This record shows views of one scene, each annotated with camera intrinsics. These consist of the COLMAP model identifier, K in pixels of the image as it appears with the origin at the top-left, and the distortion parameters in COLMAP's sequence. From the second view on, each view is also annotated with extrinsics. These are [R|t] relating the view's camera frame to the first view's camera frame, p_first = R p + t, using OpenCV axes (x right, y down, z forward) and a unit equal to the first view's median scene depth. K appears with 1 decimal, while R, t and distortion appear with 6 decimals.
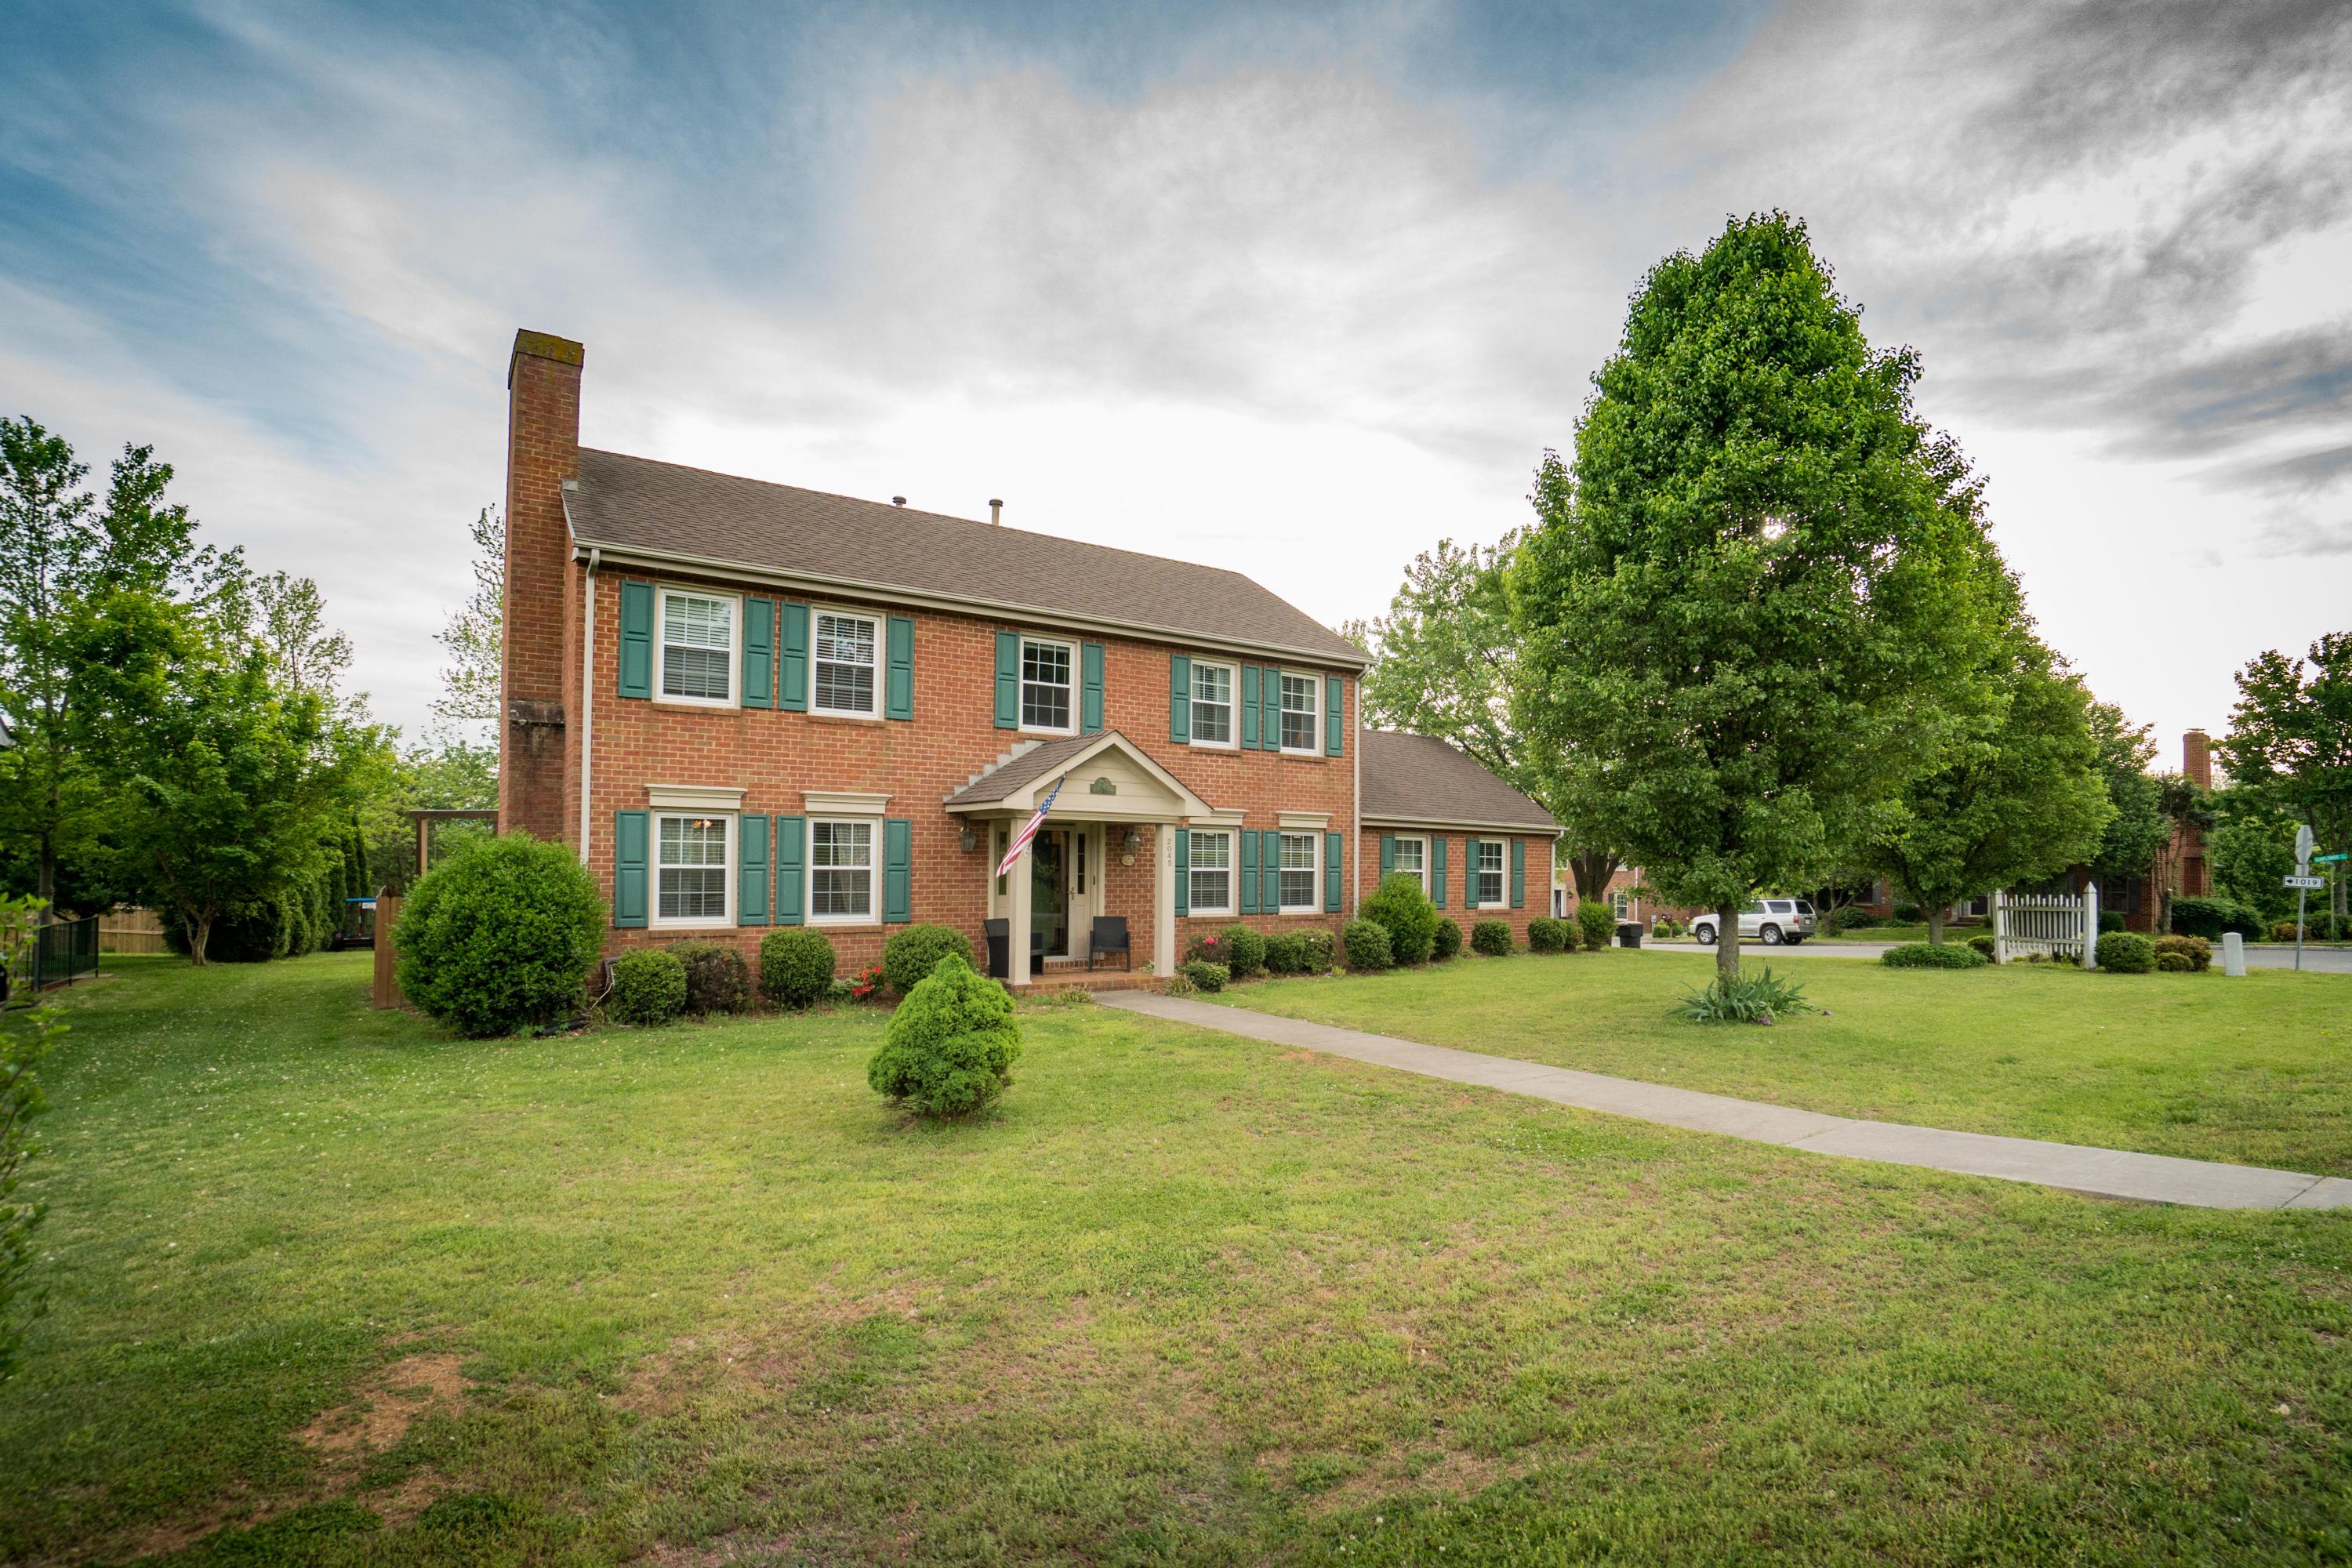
lens RADIAL K [[1133.0, 0, 1249.3], [0, 1133.0, 836.0], [0, 0, 1]] dist [-0.060986, 0.018954]
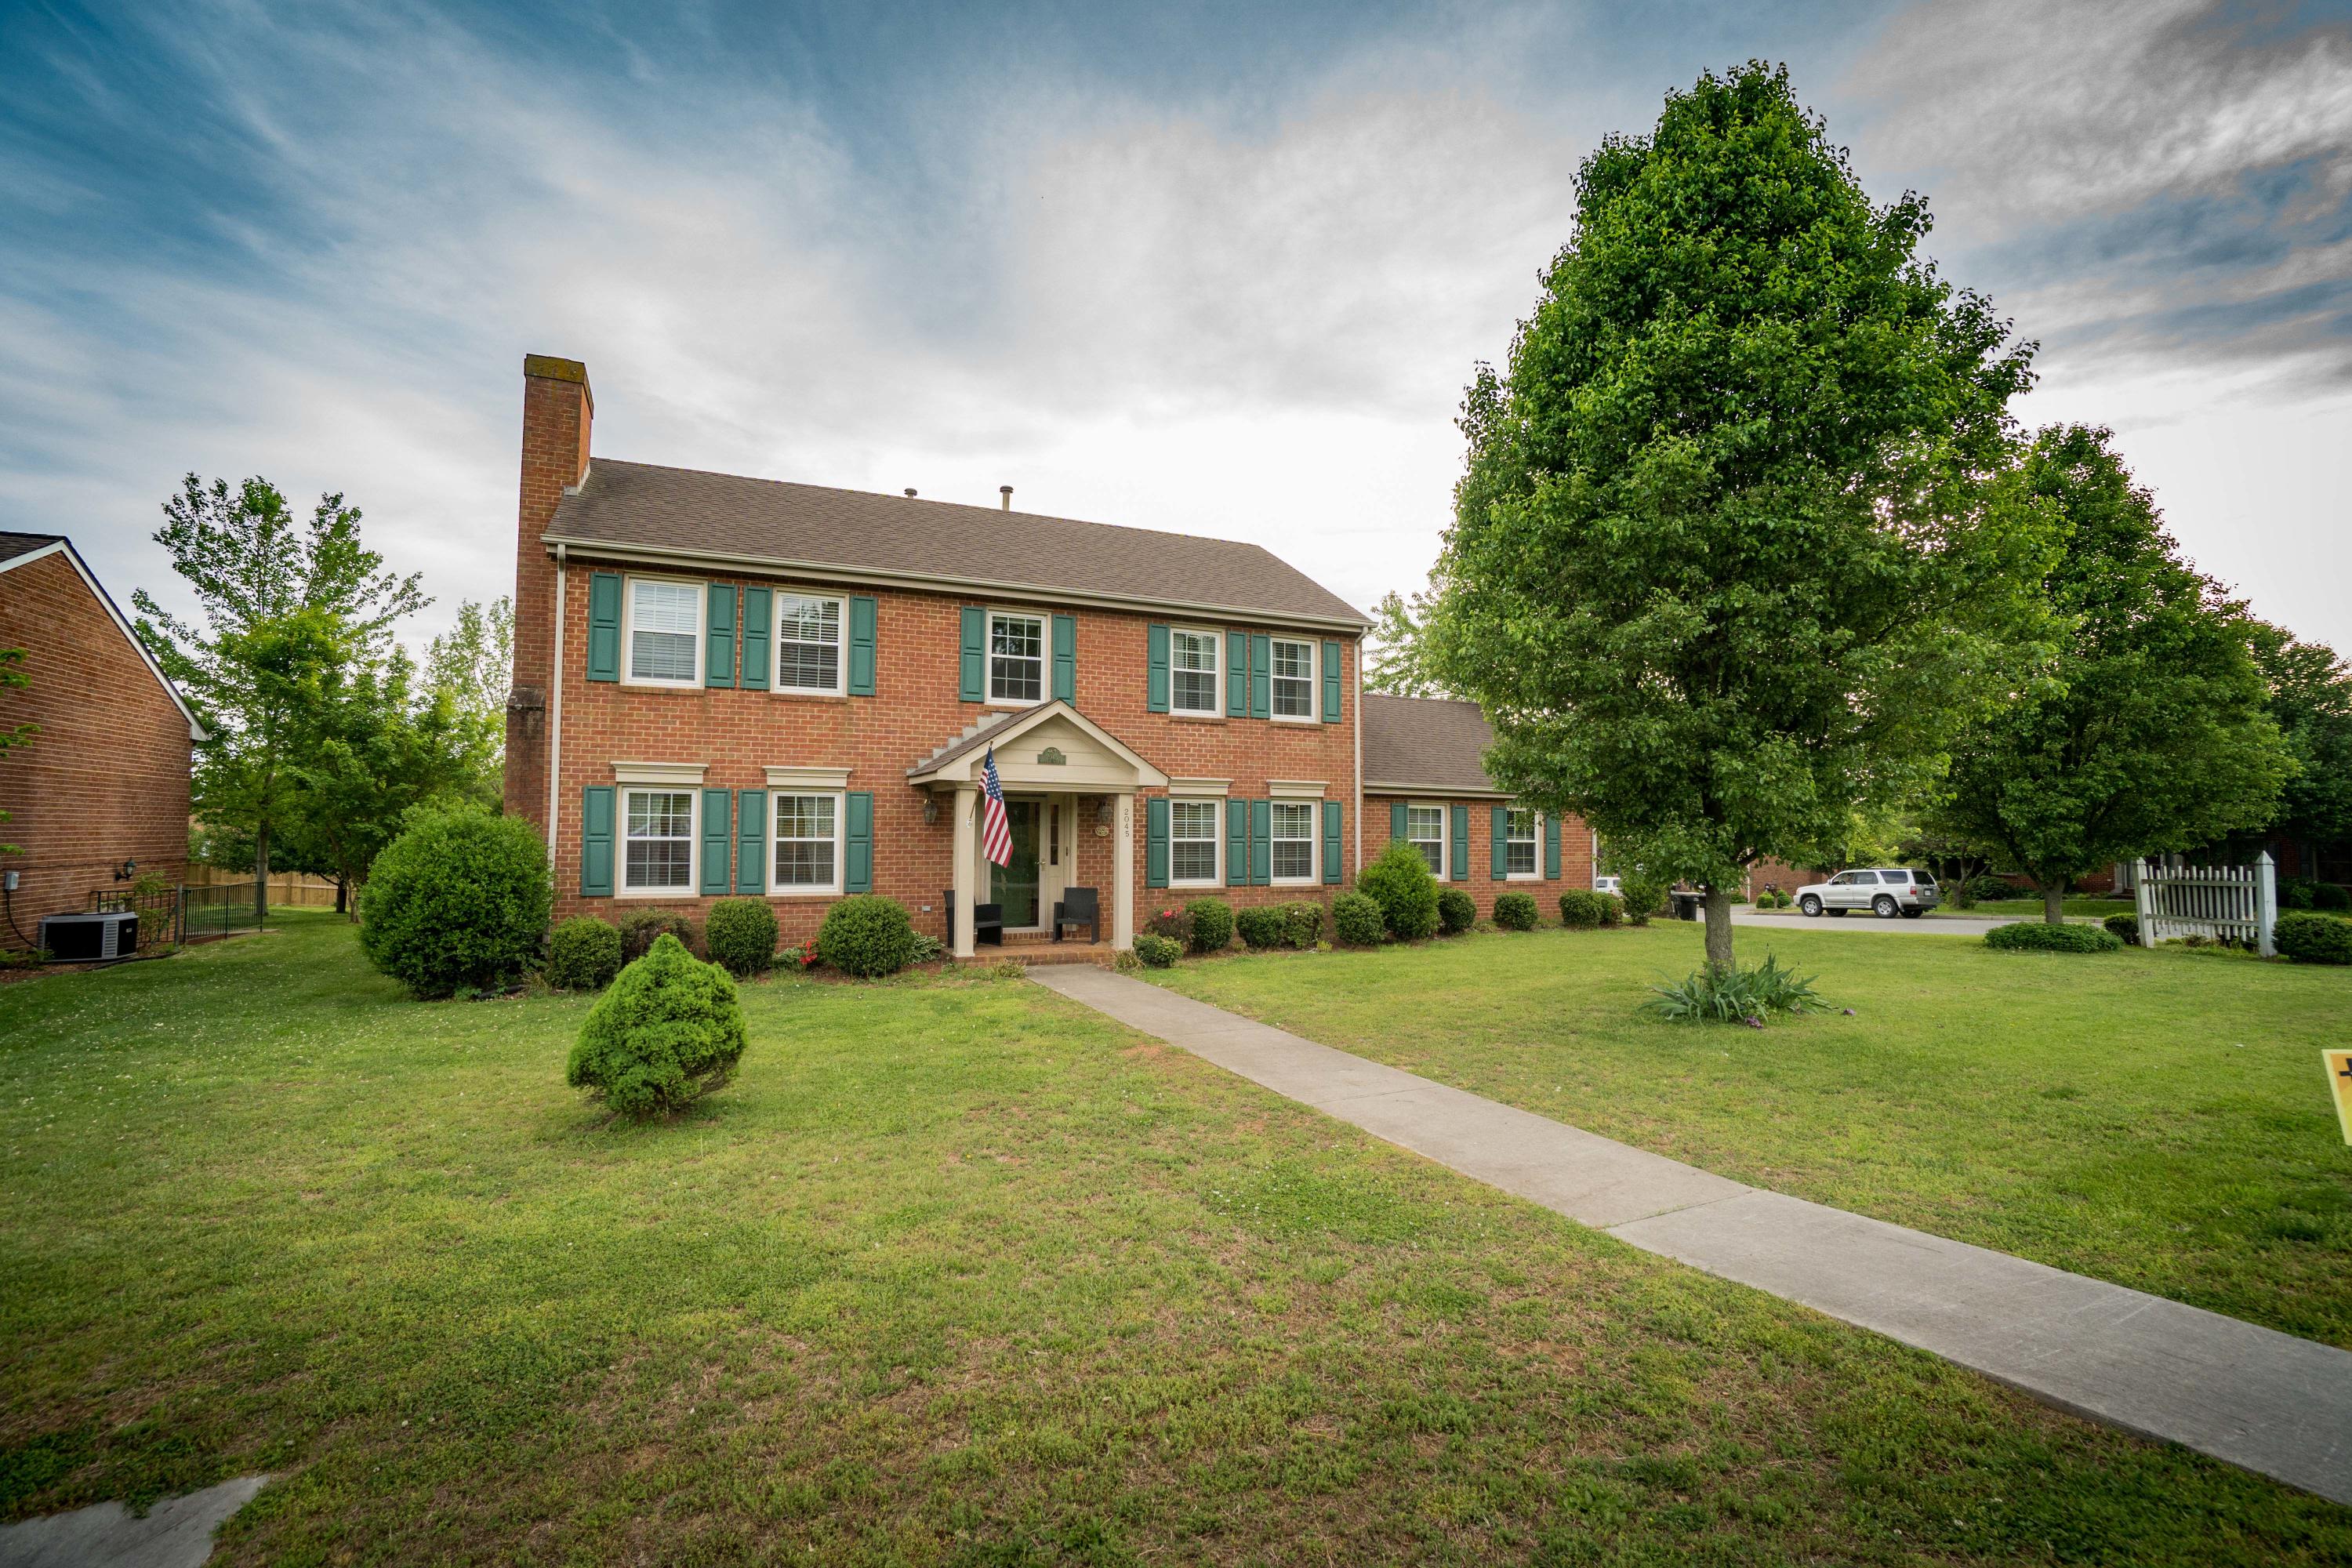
lens RADIAL K [[1034.7, 0, 1168.7], [0, 1034.7, 792.5], [0, 0, 1]] dist [-0.062300, 0.021479]
pose [[0.977791, -0.011701, -0.209256, 0.150791], [0.008638, 0.999842, -0.015543, 0.002293], [0.209405, 0.013390, 0.977737, 0.131172]]
